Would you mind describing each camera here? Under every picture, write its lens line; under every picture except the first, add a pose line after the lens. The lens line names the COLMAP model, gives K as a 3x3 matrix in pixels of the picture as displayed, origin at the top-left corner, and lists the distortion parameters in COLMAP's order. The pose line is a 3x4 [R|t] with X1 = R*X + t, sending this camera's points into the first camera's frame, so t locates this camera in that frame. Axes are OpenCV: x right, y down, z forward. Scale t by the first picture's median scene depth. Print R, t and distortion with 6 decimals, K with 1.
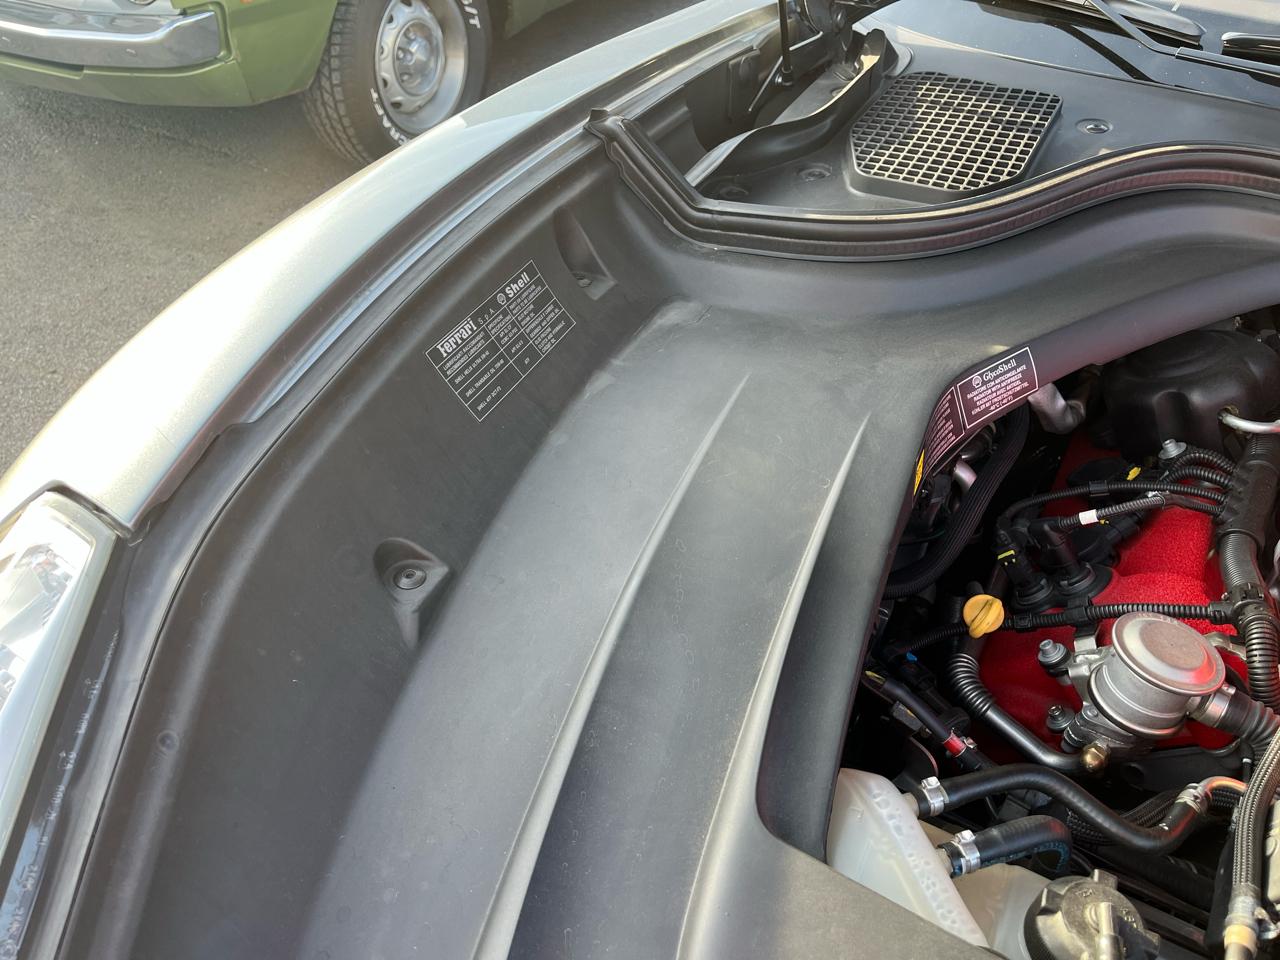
lens RADIAL K [[1018.4, 0, 635.2], [0, 1018.4, 483.9], [0, 0, 1]] dist [0.078325, -0.093183]
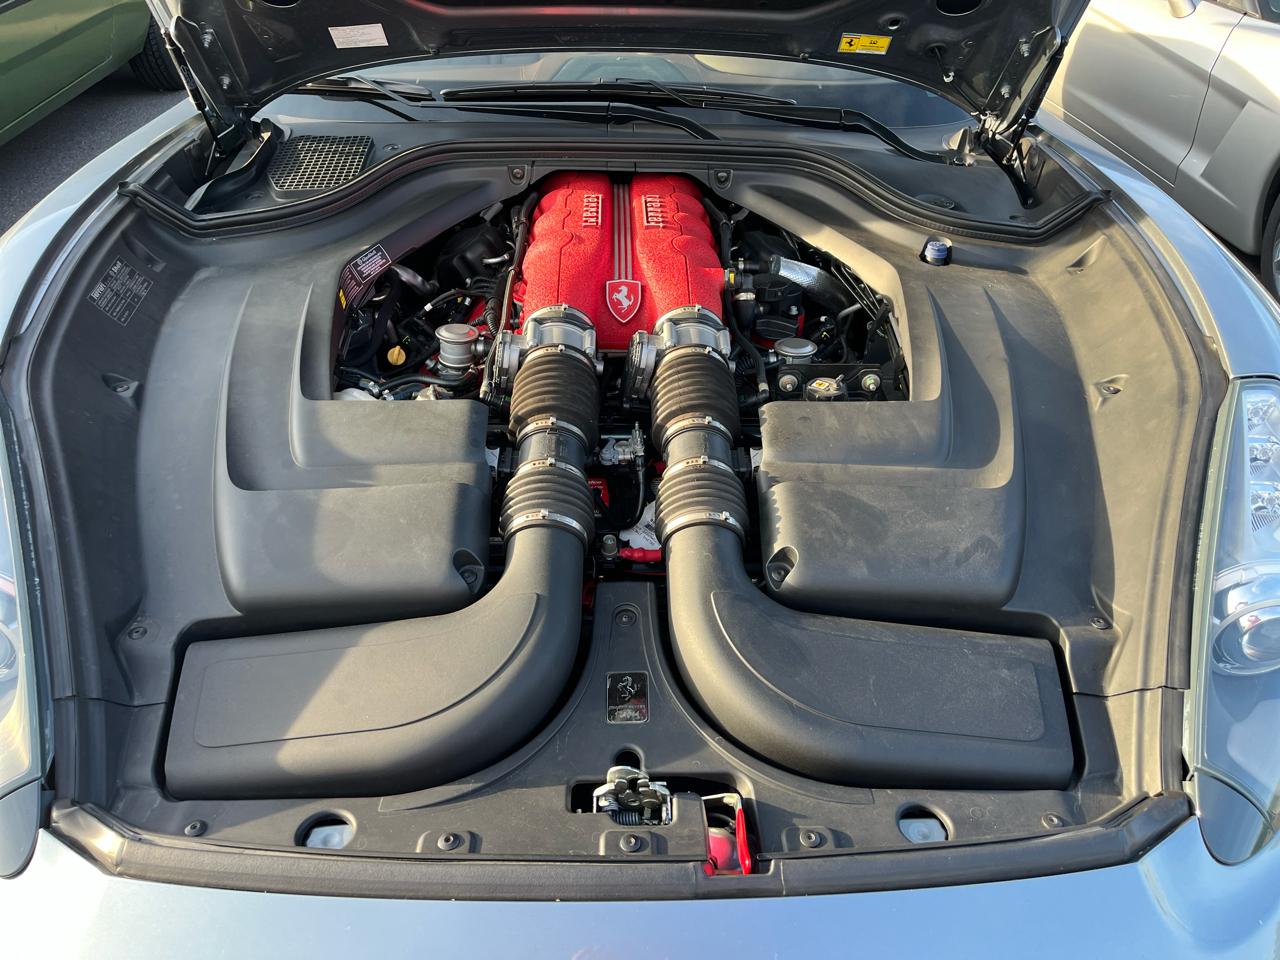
lens RADIAL K [[1018.4, 0, 643.0], [0, 1018.4, 477.2], [0, 0, 1]] dist [0.078325, -0.093183]
pose [[0.858160, -0.314803, 0.405536, -0.159471], [0.344341, 0.938845, 0.000126, 0.476481], [-0.380775, 0.139534, 0.914079, -1.029777]]
